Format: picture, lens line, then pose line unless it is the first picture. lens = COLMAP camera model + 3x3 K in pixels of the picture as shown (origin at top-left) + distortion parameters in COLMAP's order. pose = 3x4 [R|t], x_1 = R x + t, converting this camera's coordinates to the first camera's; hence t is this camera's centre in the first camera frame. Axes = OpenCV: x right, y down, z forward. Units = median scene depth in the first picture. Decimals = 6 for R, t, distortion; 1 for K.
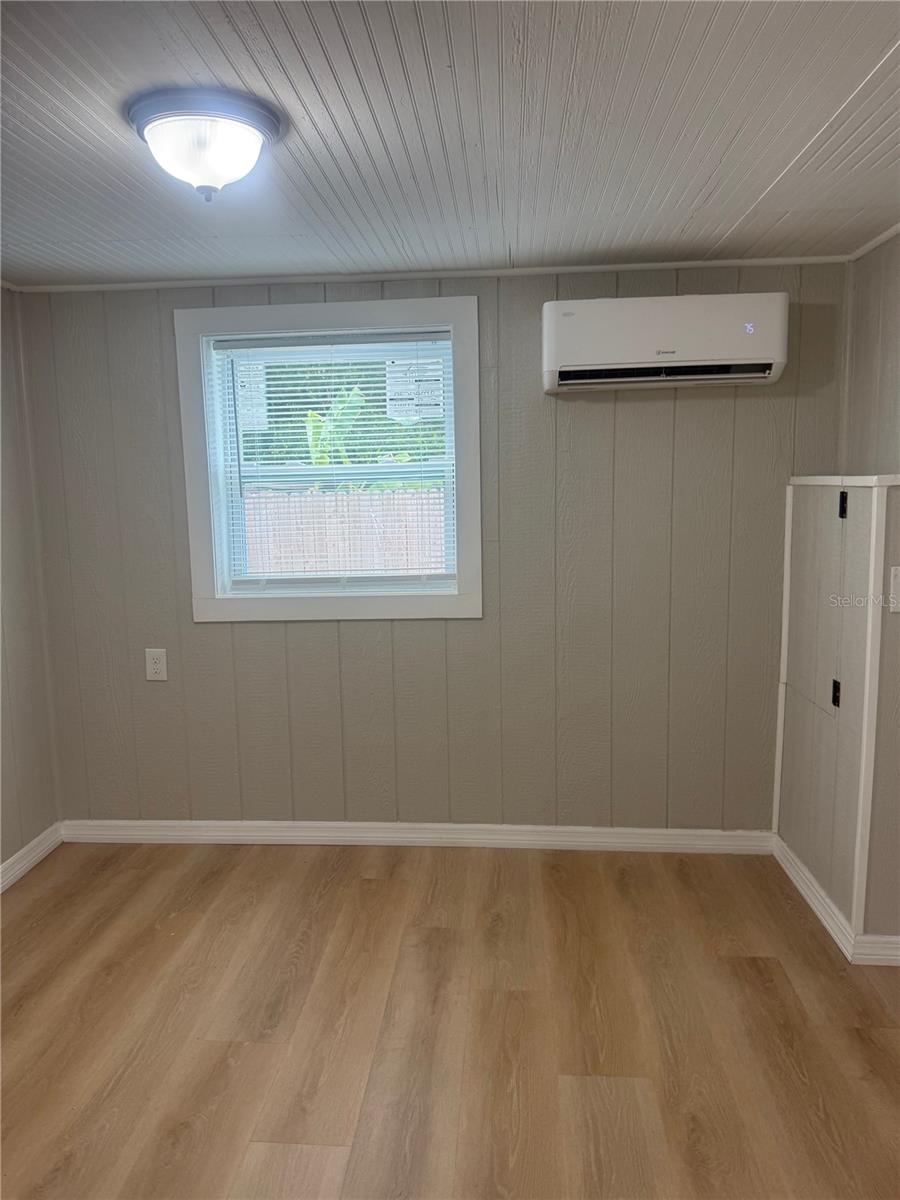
lens RADIAL K [[841.5, 0, 439.2], [0, 841.5, 589.5], [0, 0, 1]] dist [0.067507, -0.091910]
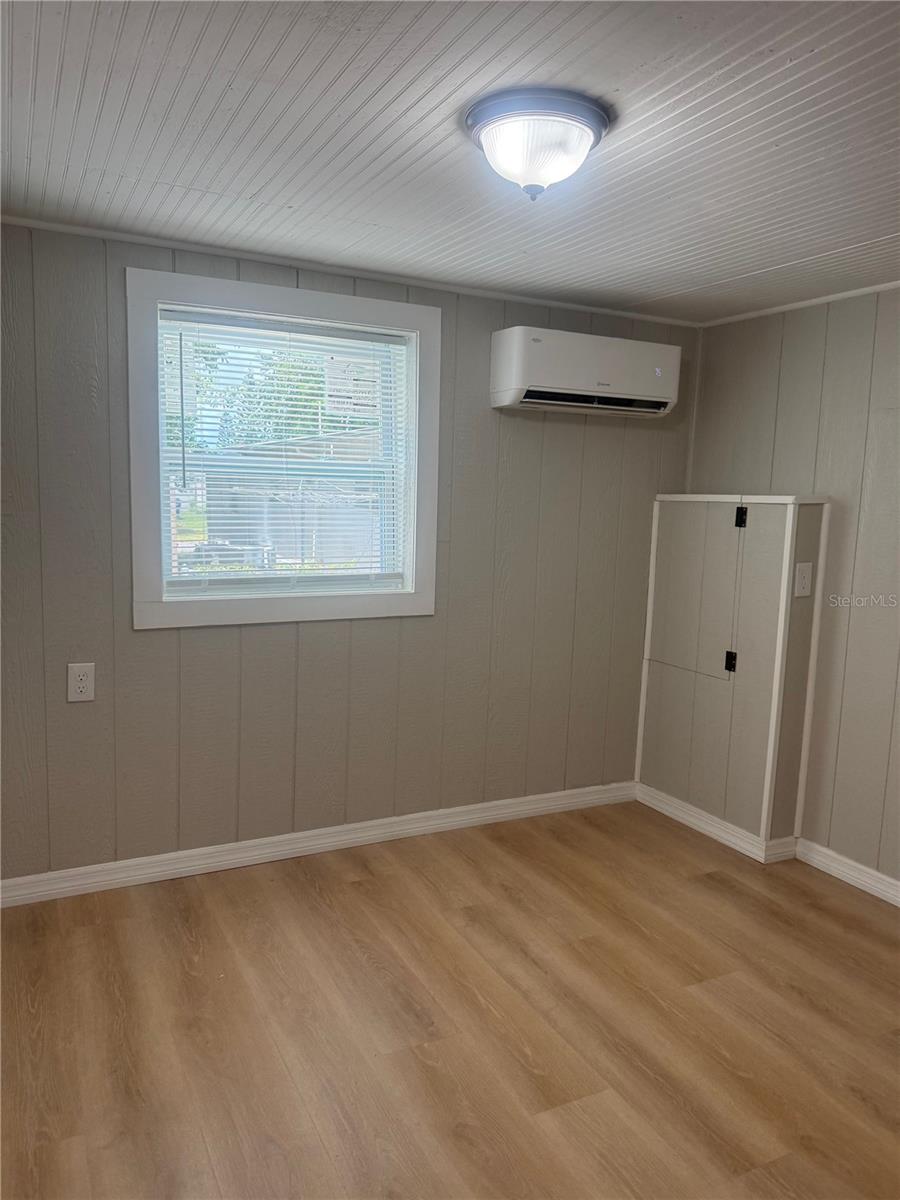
lens RADIAL K [[841.5, 0, 440.1], [0, 841.5, 595.5], [0, 0, 1]] dist [0.067507, -0.091910]
pose [[0.853923, -0.017680, 0.520098, -0.513329], [0.018276, 0.999825, 0.003981, 0.006412], [-0.520078, 0.006105, 0.854097, 0.104237]]
